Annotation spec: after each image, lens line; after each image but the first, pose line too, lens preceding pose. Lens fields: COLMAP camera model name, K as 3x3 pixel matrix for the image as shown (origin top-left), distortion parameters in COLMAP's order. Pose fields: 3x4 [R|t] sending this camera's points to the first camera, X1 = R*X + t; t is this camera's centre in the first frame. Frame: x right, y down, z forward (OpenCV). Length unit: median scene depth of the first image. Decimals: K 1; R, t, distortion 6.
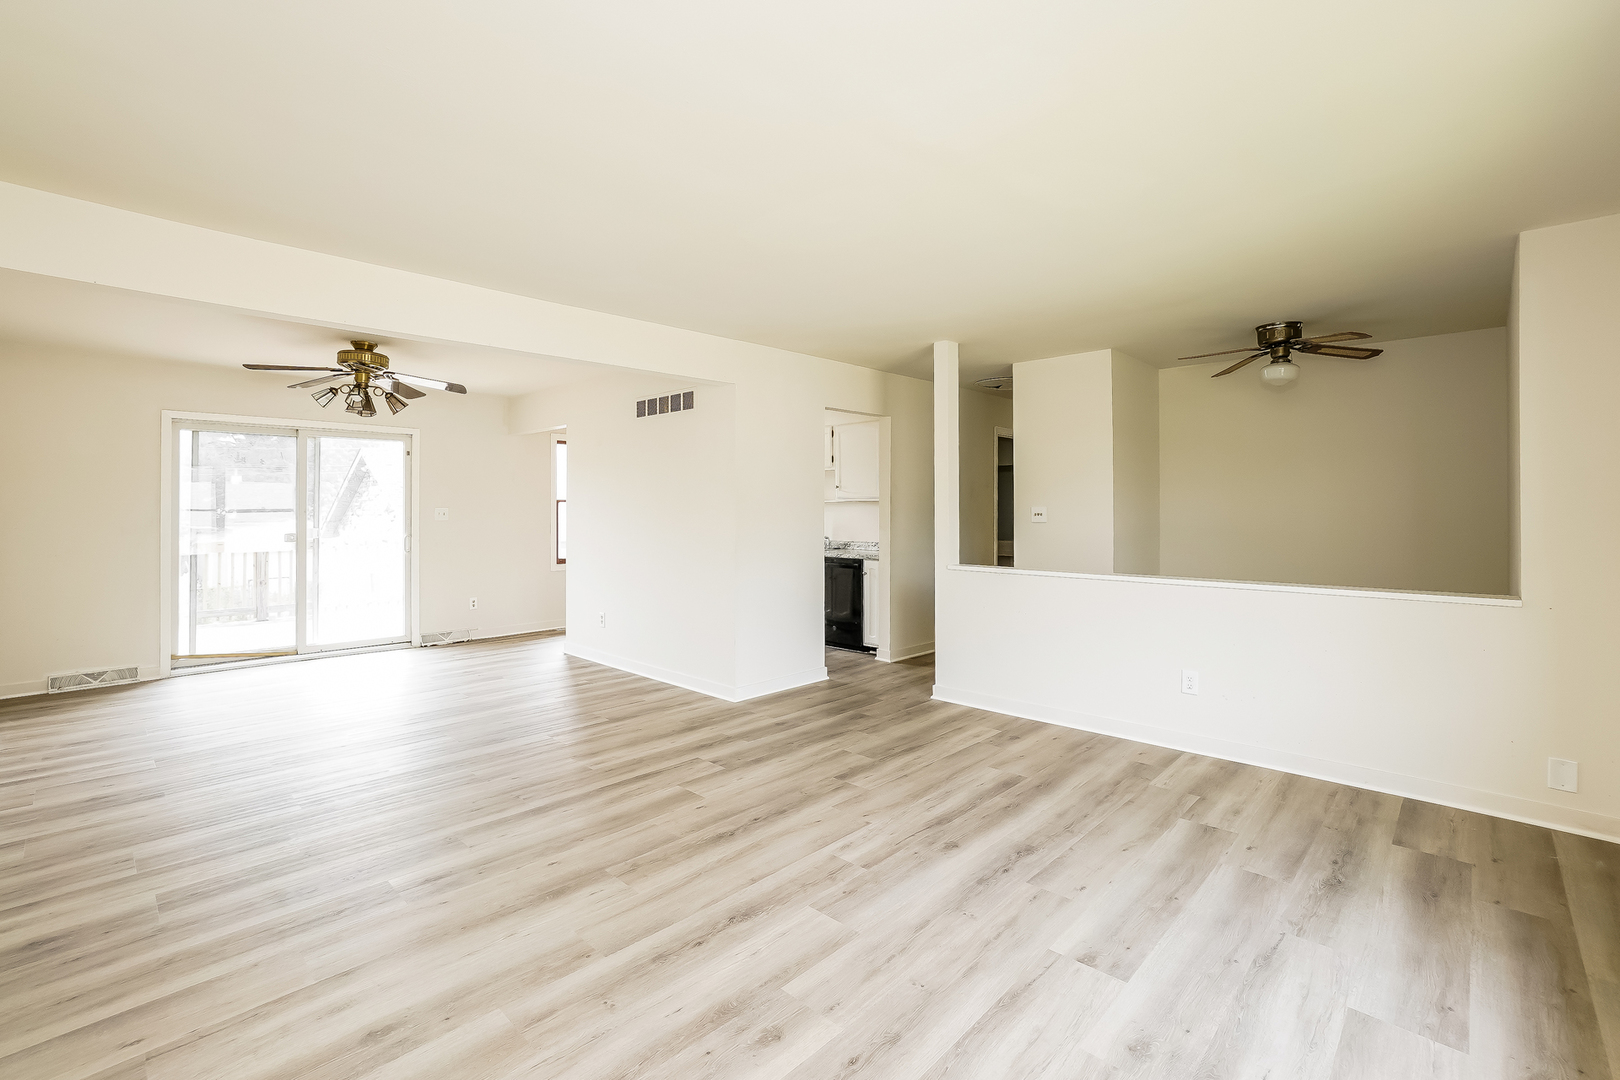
lens RADIAL K [[700.3, 0, 829.8], [0, 700.3, 511.5], [0, 0, 1]] dist [-0.022062, 0.007784]
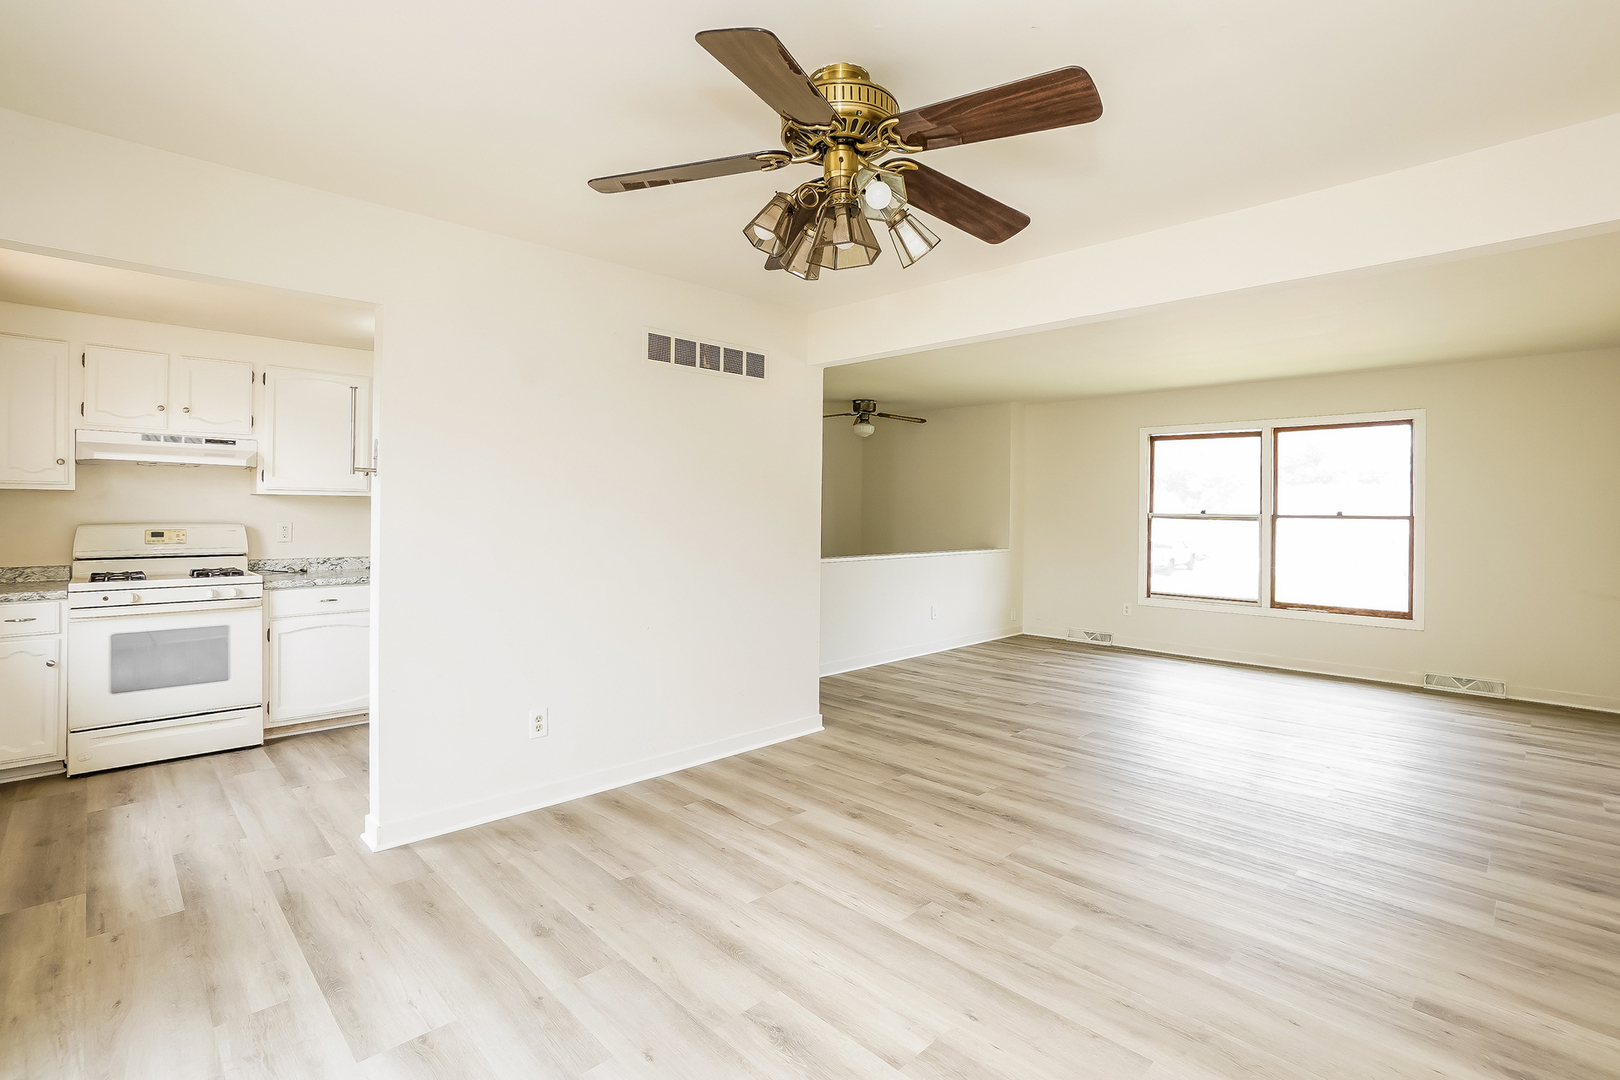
lens RADIAL K [[747.3, 0, 785.9], [0, 747.3, 508.9], [0, 0, 1]] dist [-0.003259, -0.000241]
pose [[0.055406, -0.000443, 0.998464, -1.946463], [-0.005377, 0.999985, 0.000742, -0.012419], [-0.998449, -0.005410, 0.055403, 1.796965]]
